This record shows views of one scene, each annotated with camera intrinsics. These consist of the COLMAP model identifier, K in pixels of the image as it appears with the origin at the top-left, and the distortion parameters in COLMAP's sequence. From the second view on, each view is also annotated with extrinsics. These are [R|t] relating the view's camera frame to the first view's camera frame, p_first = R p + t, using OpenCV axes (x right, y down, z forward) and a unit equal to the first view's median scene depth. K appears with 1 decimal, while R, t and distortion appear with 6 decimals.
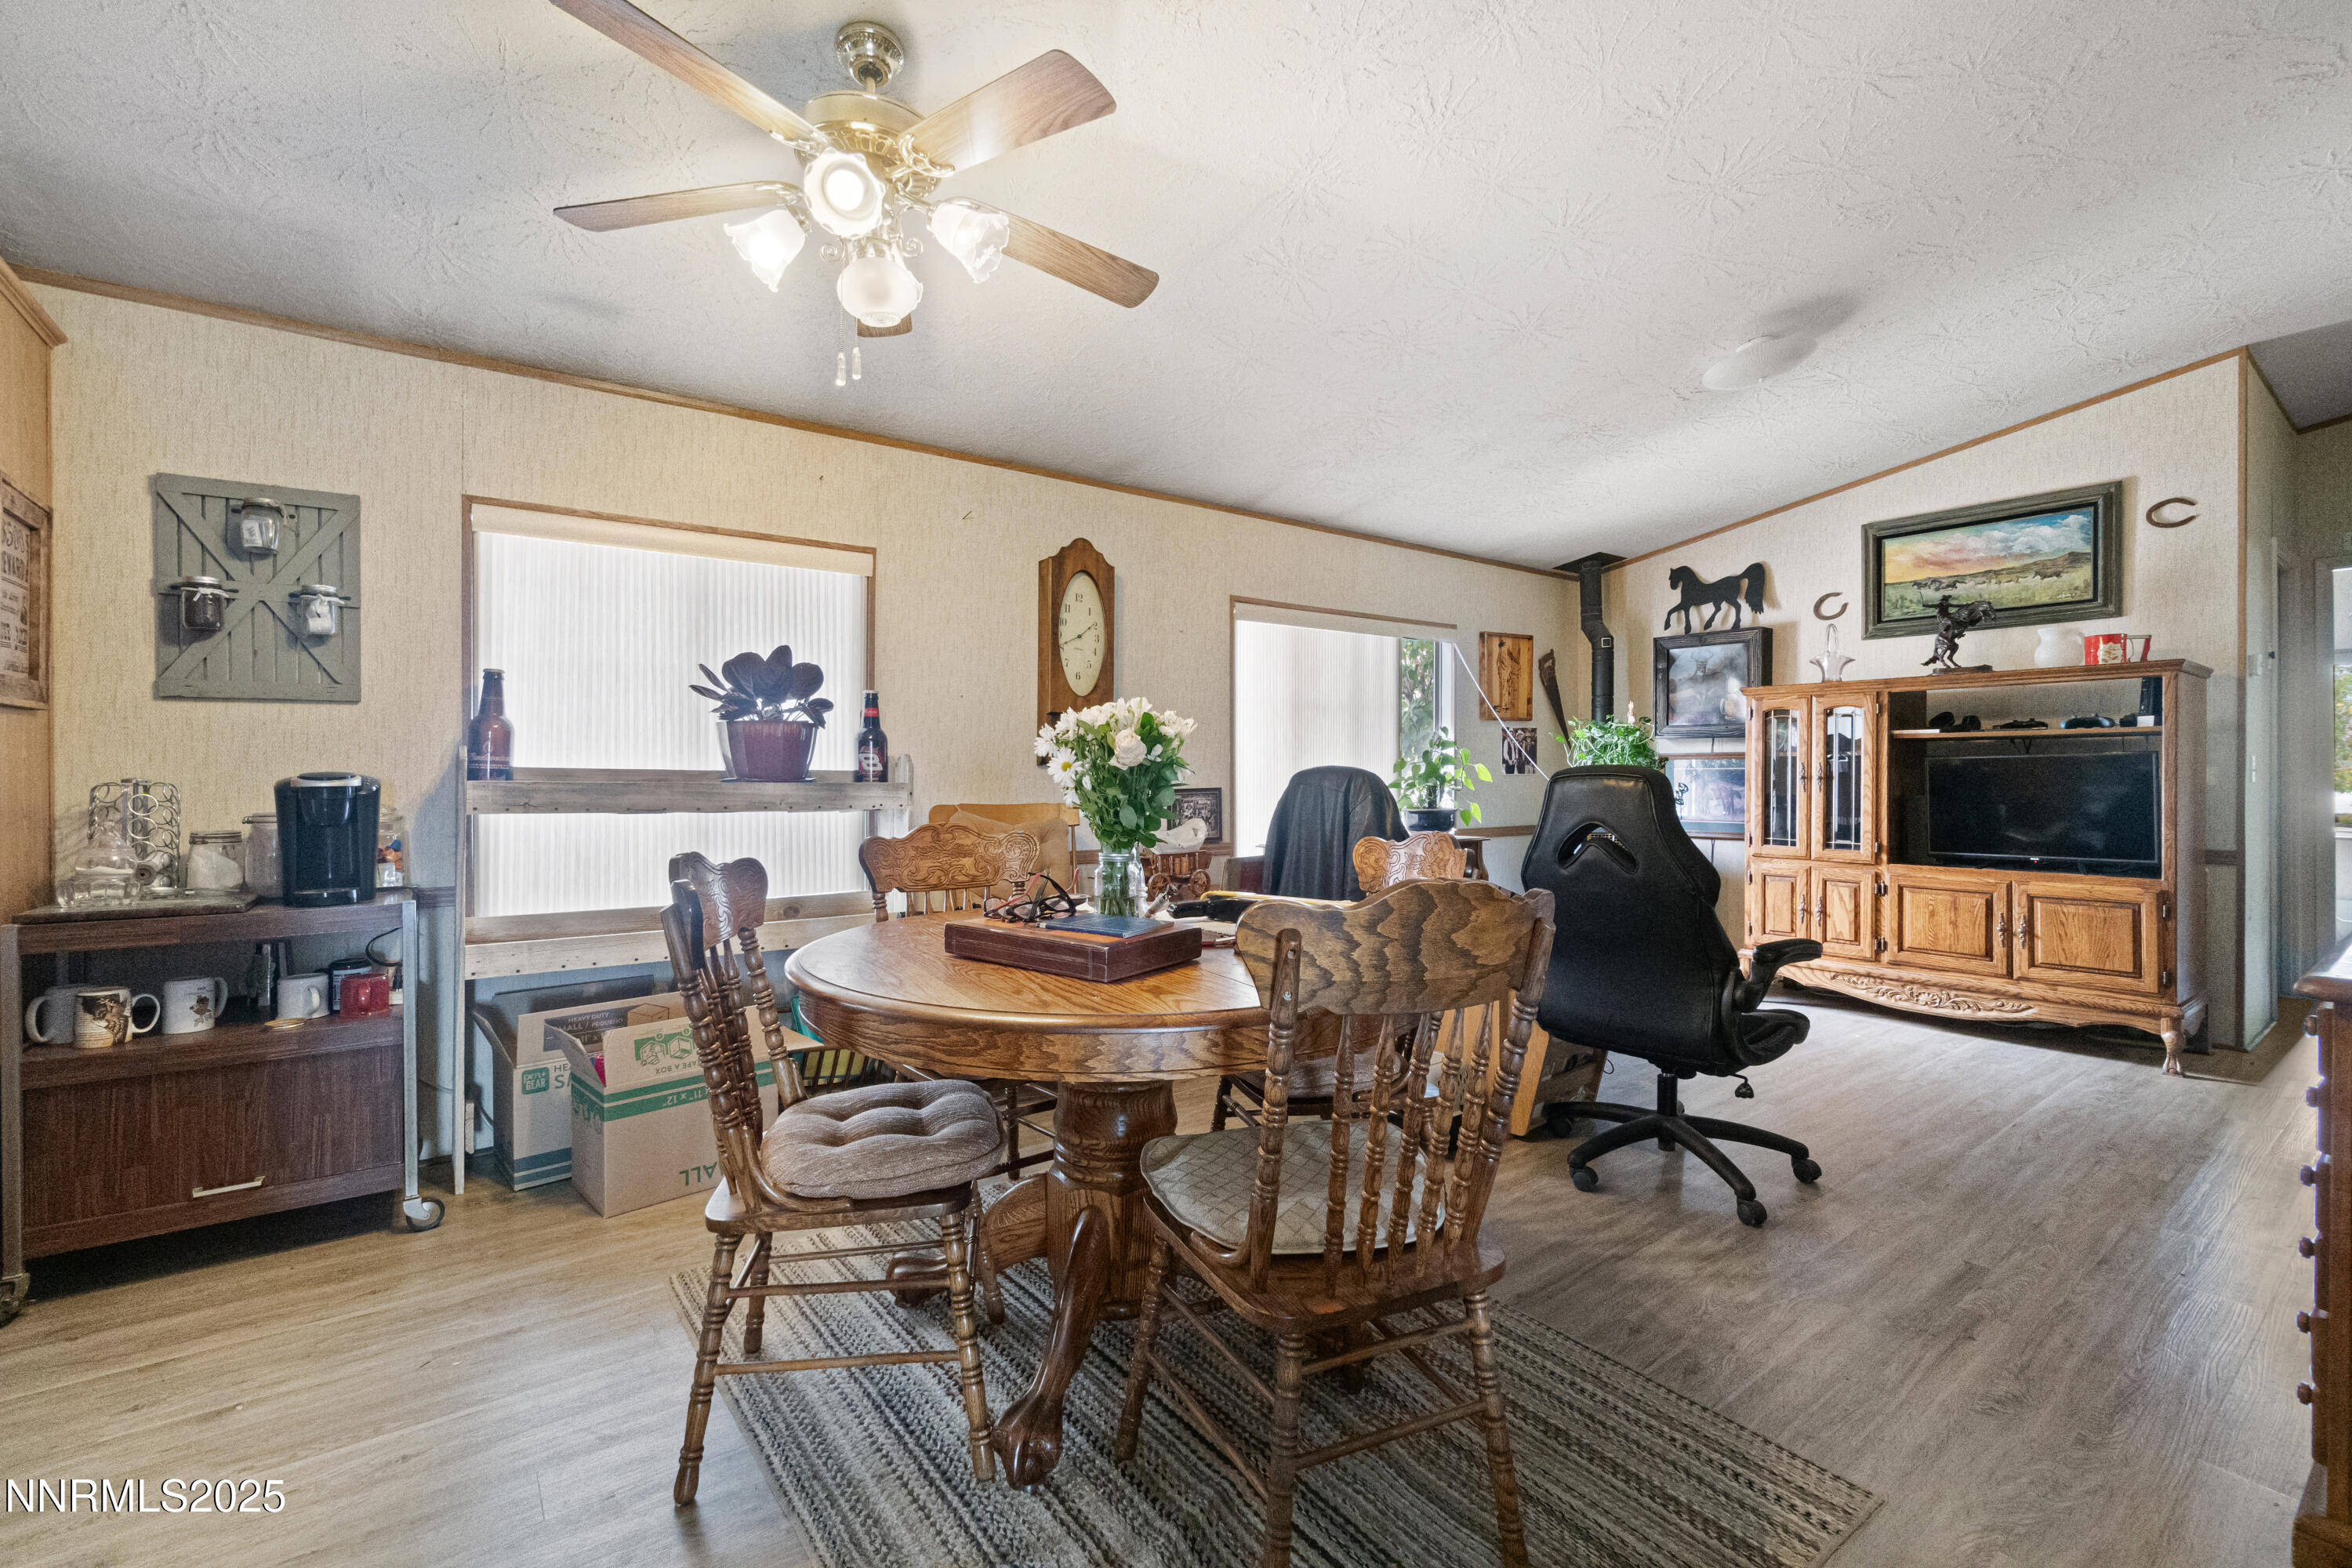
lens RADIAL K [[1019.0, 0, 1160.0], [0, 1019.0, 771.8], [0, 0, 1]] dist [-0.006038, 0.001687]
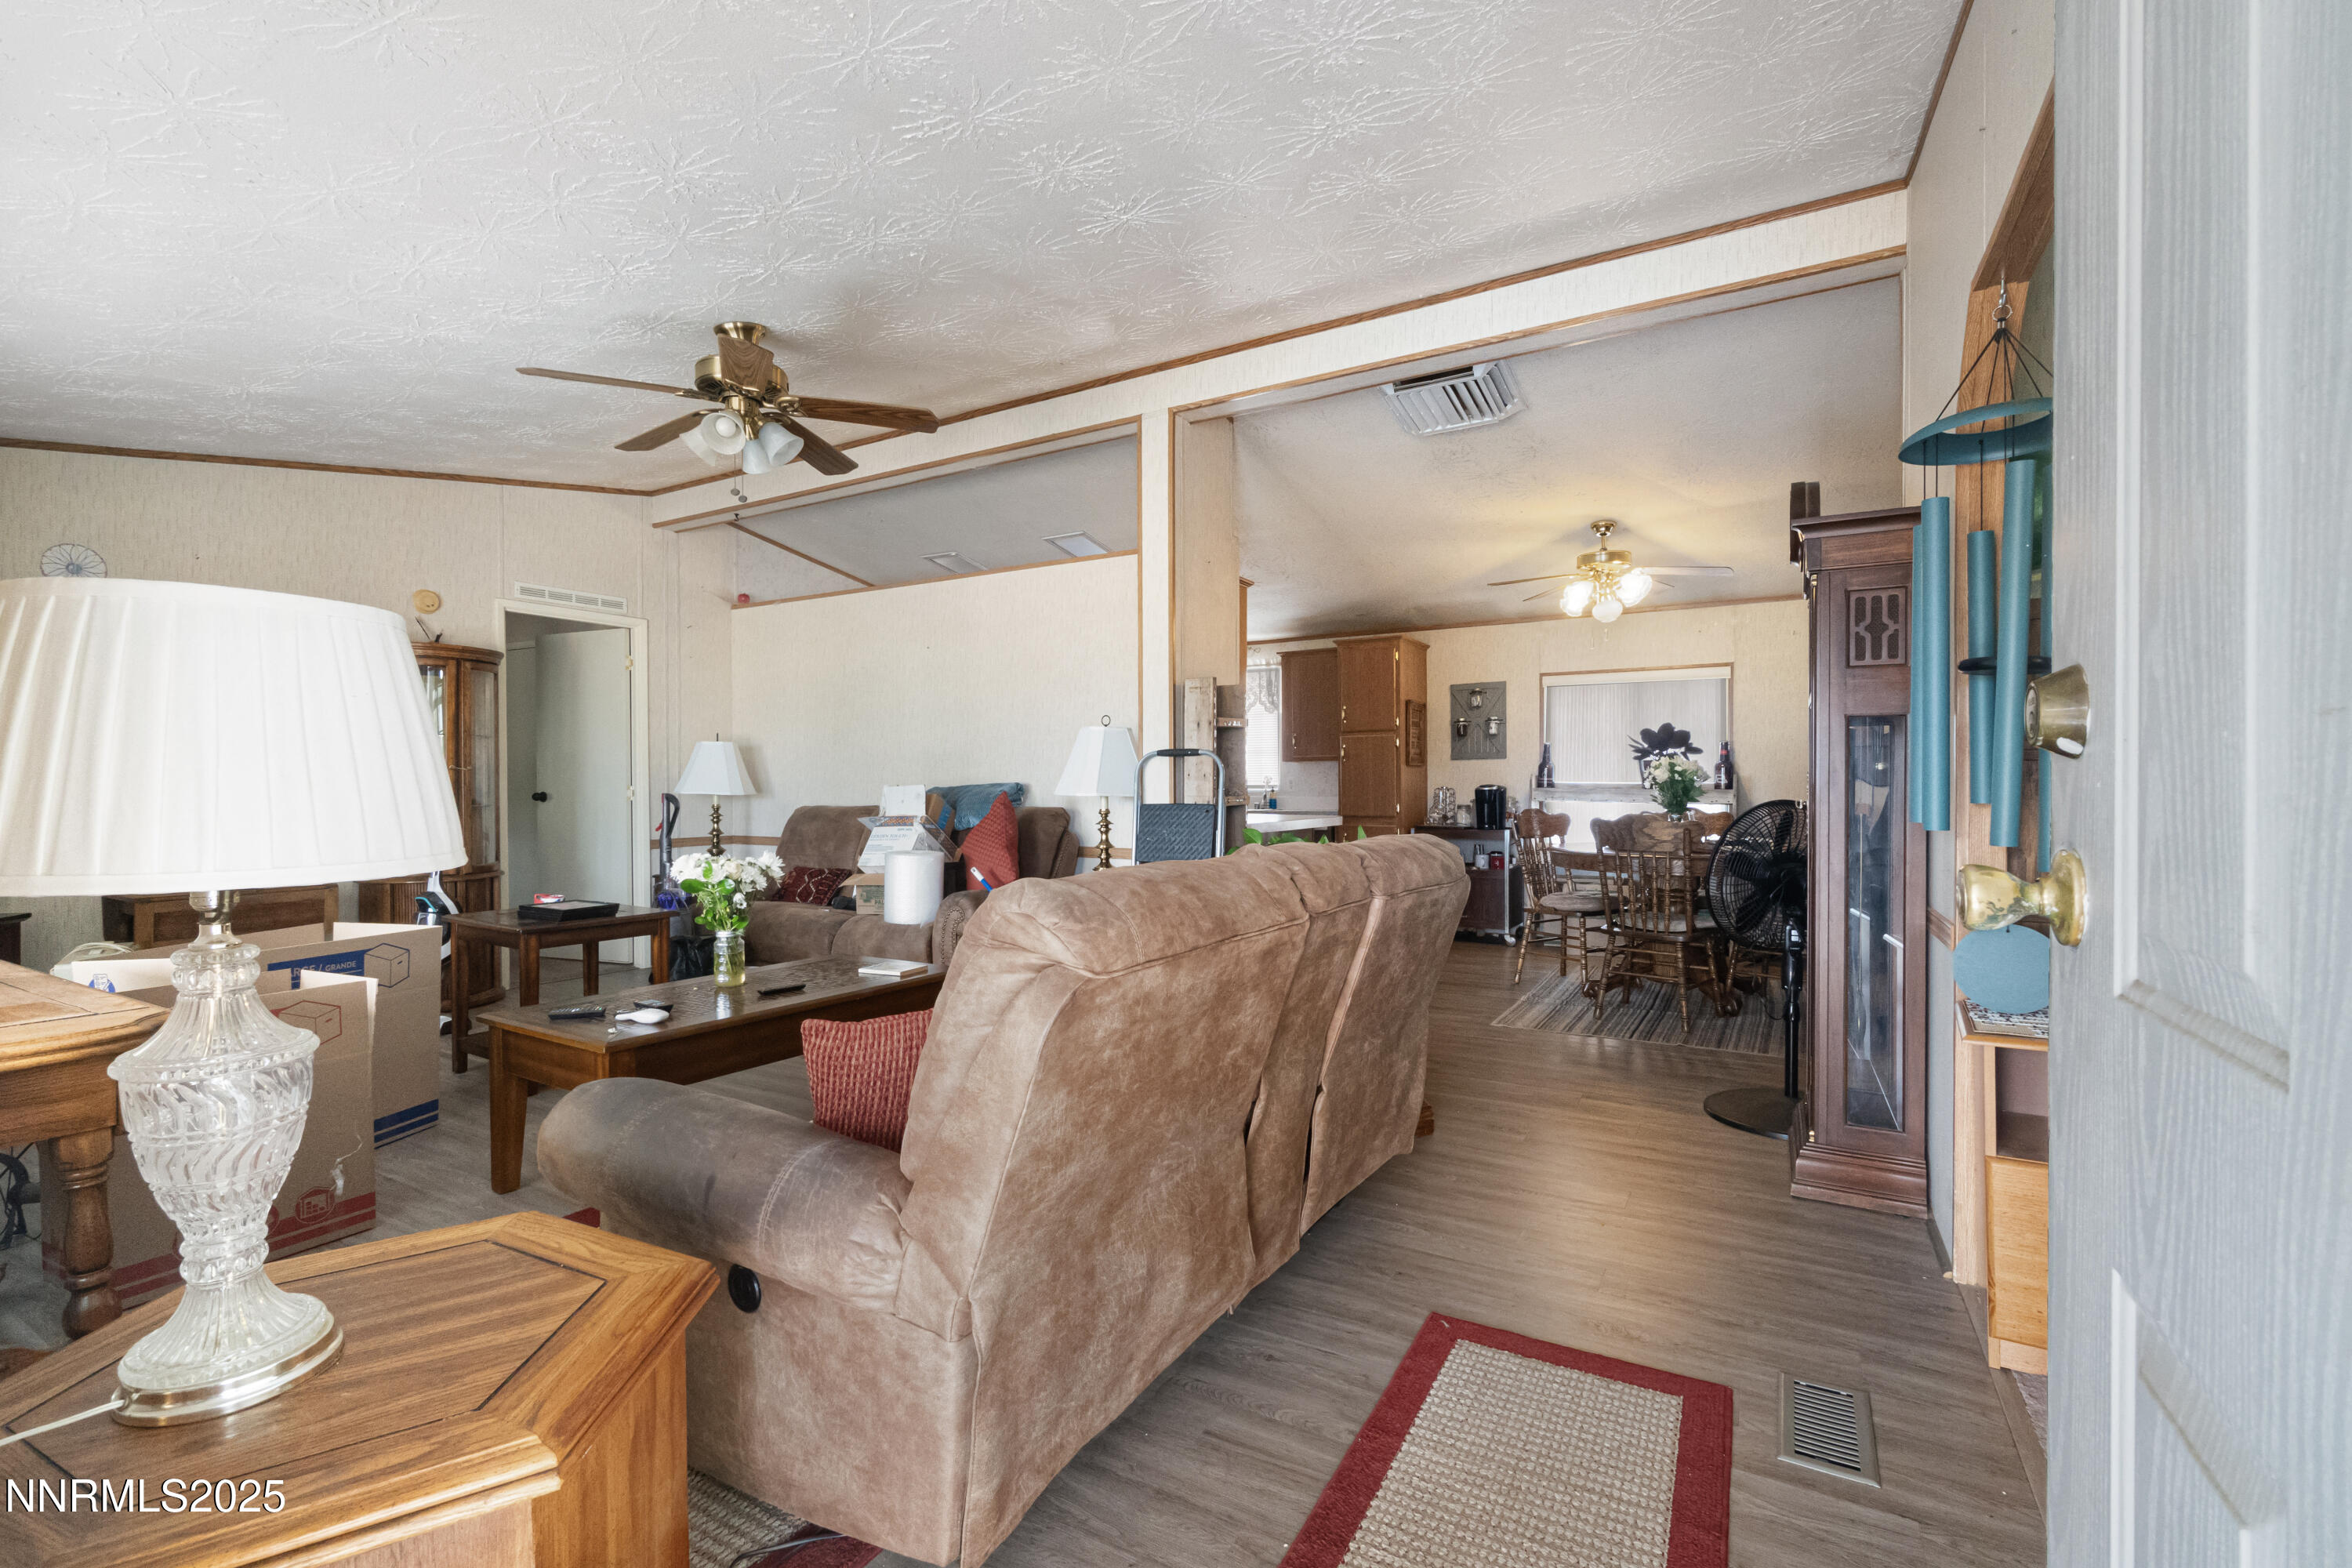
lens RADIAL K [[1019.0, 0, 1165.5], [0, 1019.0, 785.7], [0, 0, 1]] dist [-0.006038, 0.001687]
pose [[0.381871, -0.002485, -0.924212, 1.455750], [0.002375, 0.999996, -0.001708, 0.006413], [0.924213, -0.001542, 0.381875, -0.920859]]
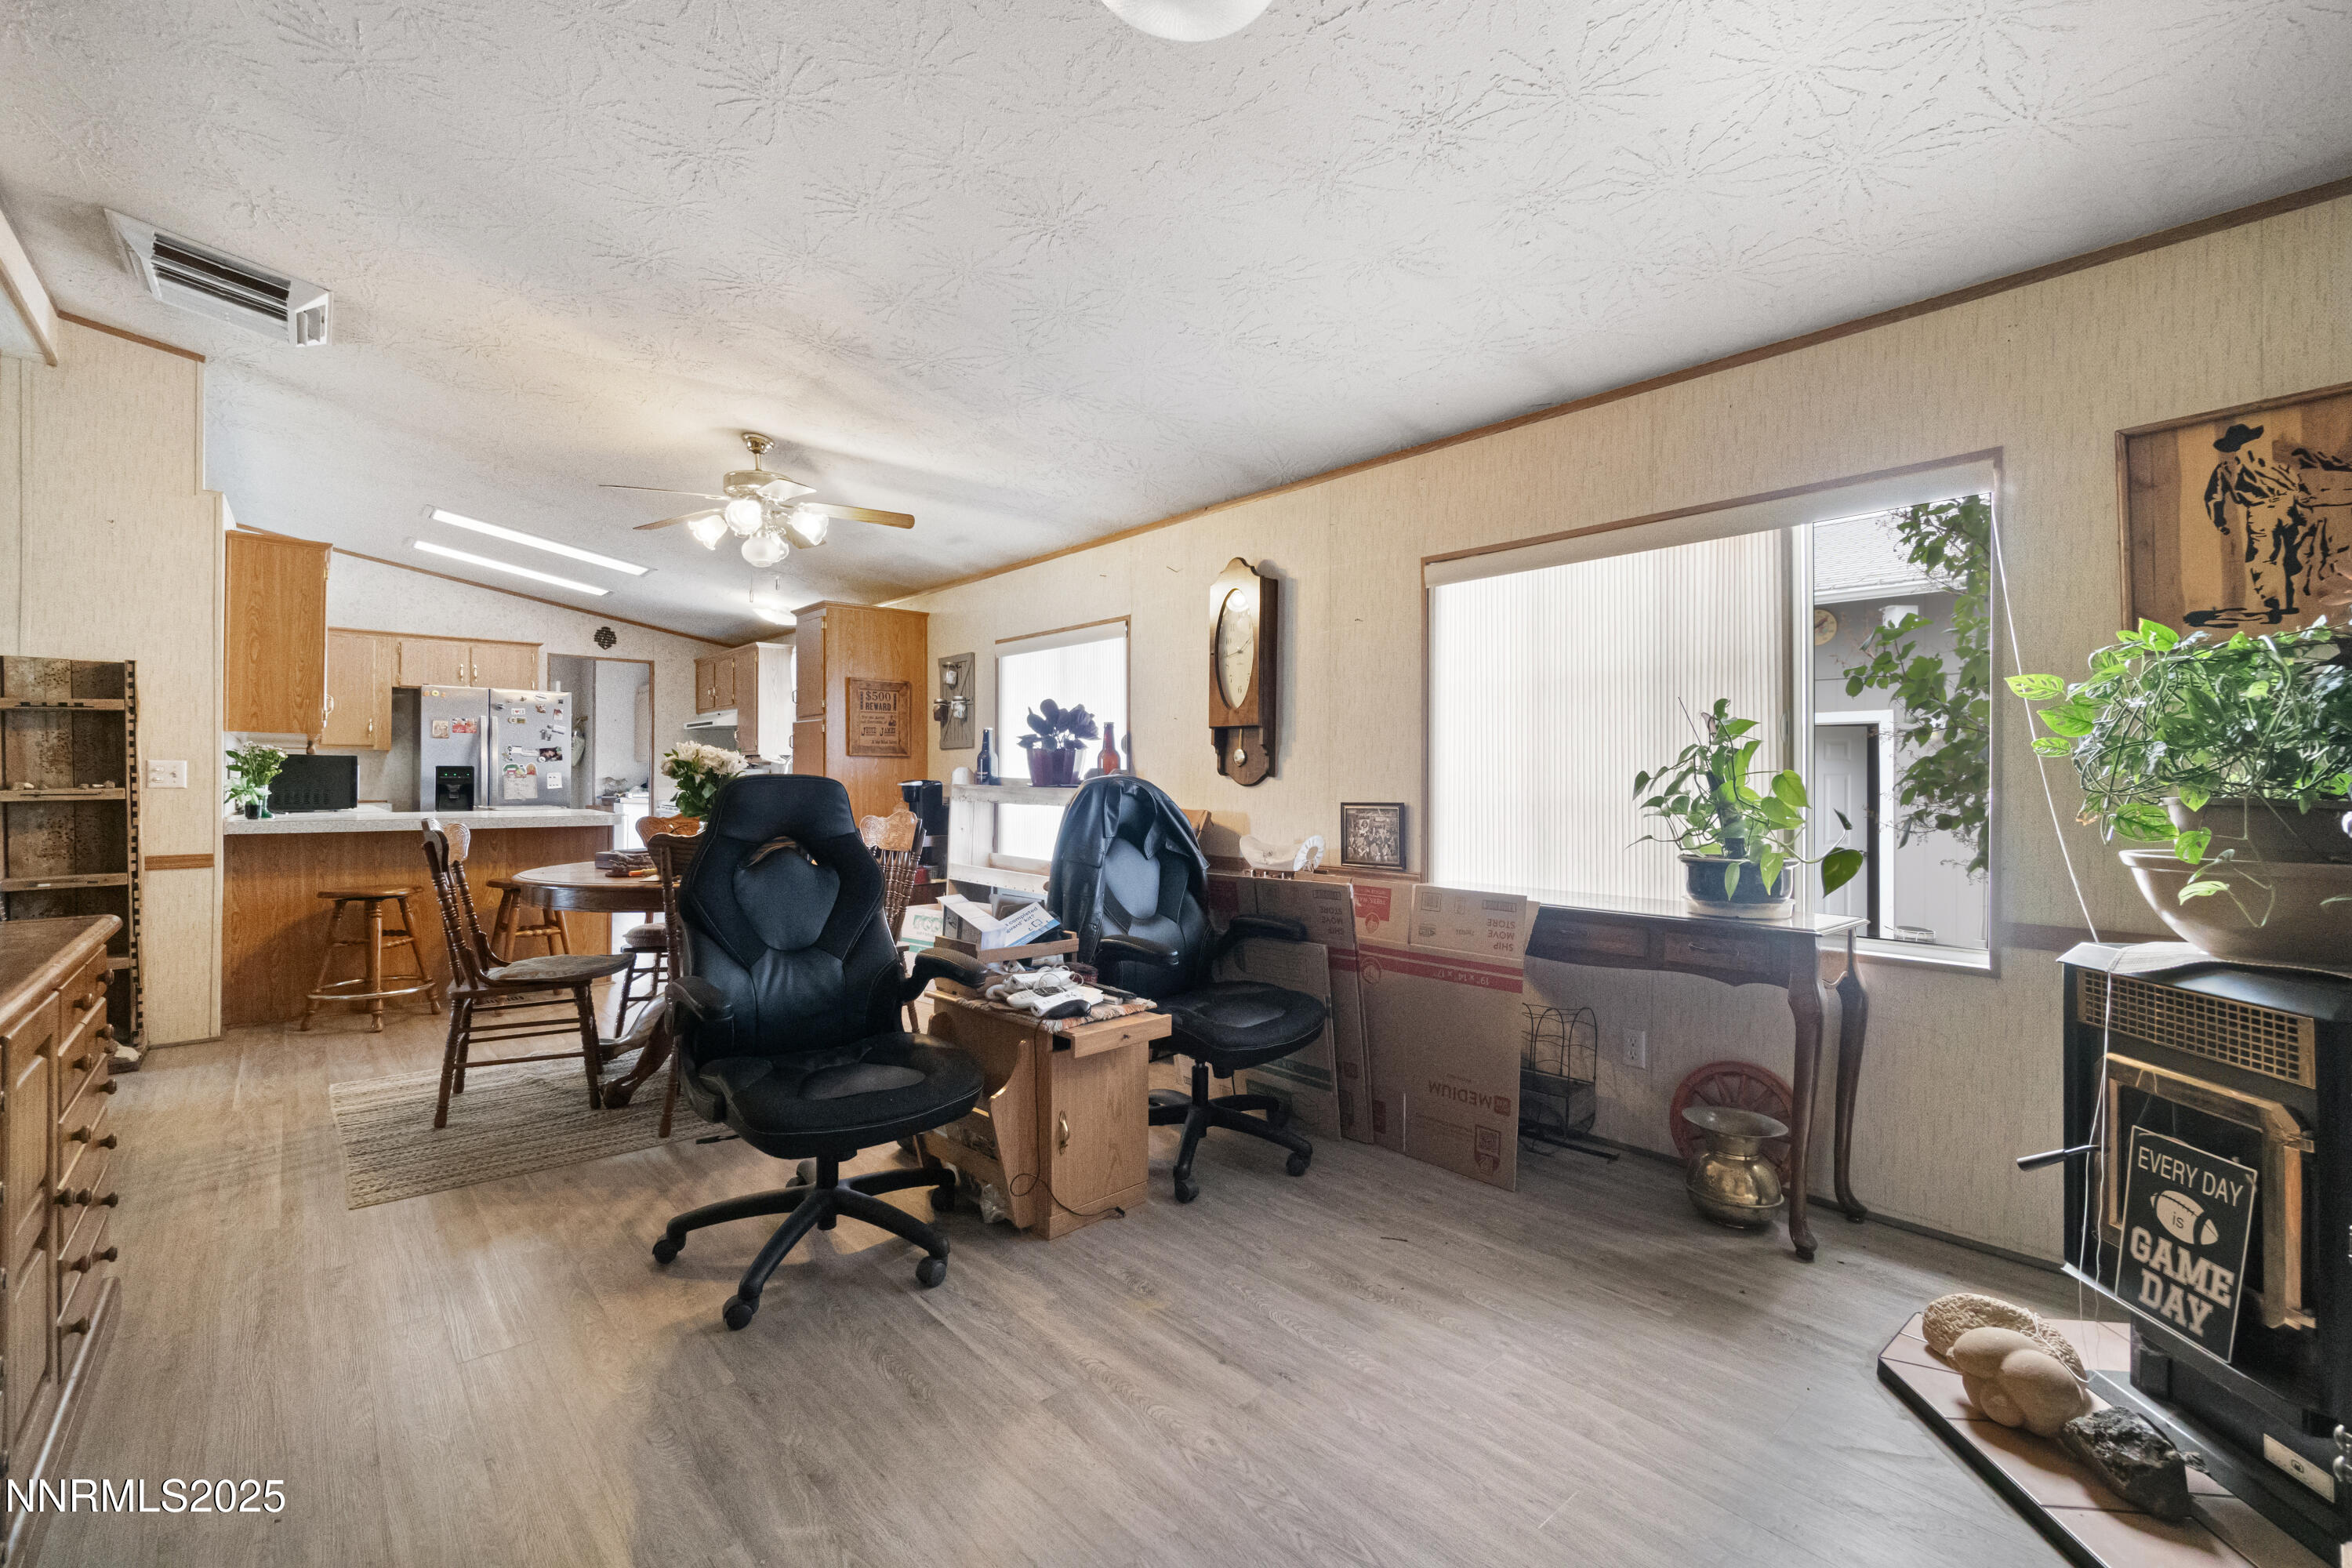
lens RADIAL K [[1019.0, 0, 1173.6], [0, 1019.0, 775.9], [0, 0, 1]] dist [-0.006038, 0.001687]
pose [[0.083555, -0.003310, -0.996498, 1.510486], [-0.005581, 0.999977, -0.003789, -0.002740], [0.996488, 0.005878, 0.083535, 1.341439]]
